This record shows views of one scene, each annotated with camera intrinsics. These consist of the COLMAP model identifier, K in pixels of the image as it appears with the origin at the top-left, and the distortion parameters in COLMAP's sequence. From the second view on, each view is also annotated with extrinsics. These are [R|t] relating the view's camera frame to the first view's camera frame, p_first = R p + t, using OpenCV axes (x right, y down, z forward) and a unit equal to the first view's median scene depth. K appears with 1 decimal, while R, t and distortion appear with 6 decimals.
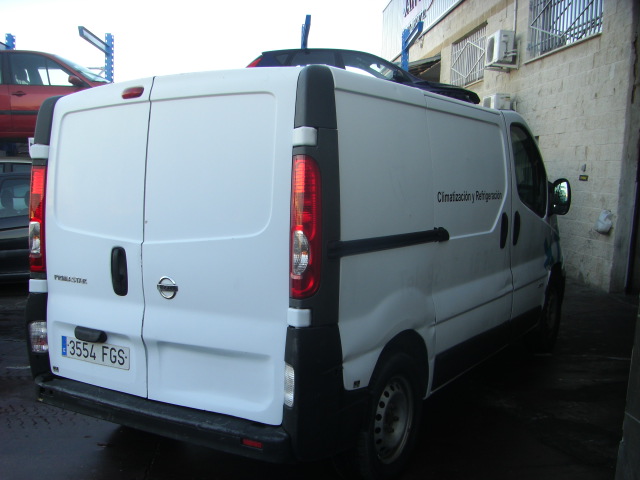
lens RADIAL K [[726.8, 0, 295.6], [0, 726.8, 299.0], [0, 0, 1]] dist [-0.205110, 0.116879]
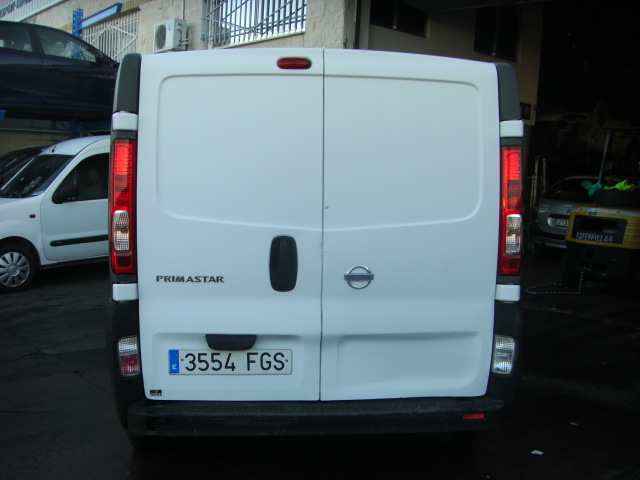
lens RADIAL K [[726.8, 0, 295.6], [0, 726.8, 299.0], [0, 0, 1]] dist [-0.205110, 0.116879]
pose [[0.797173, -0.093280, 0.596502, -0.735134], [0.082392, 0.995557, 0.045574, -0.033727], [-0.598103, 0.012816, 0.801317, 0.263693]]
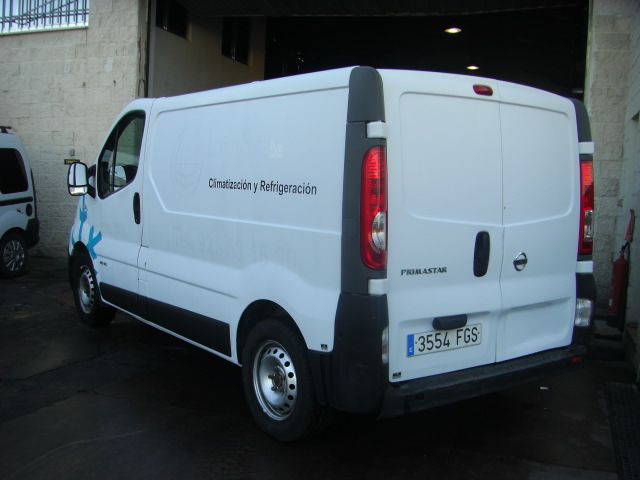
lens RADIAL K [[726.8, 0, 295.6], [0, 726.8, 299.0], [0, 0, 1]] dist [-0.205110, 0.116879]
pose [[0.369878, -0.151628, 0.916624, -1.288617], [0.127730, 0.985523, 0.111483, -0.122389], [-0.920258, 0.075846, 0.383891, 0.810038]]
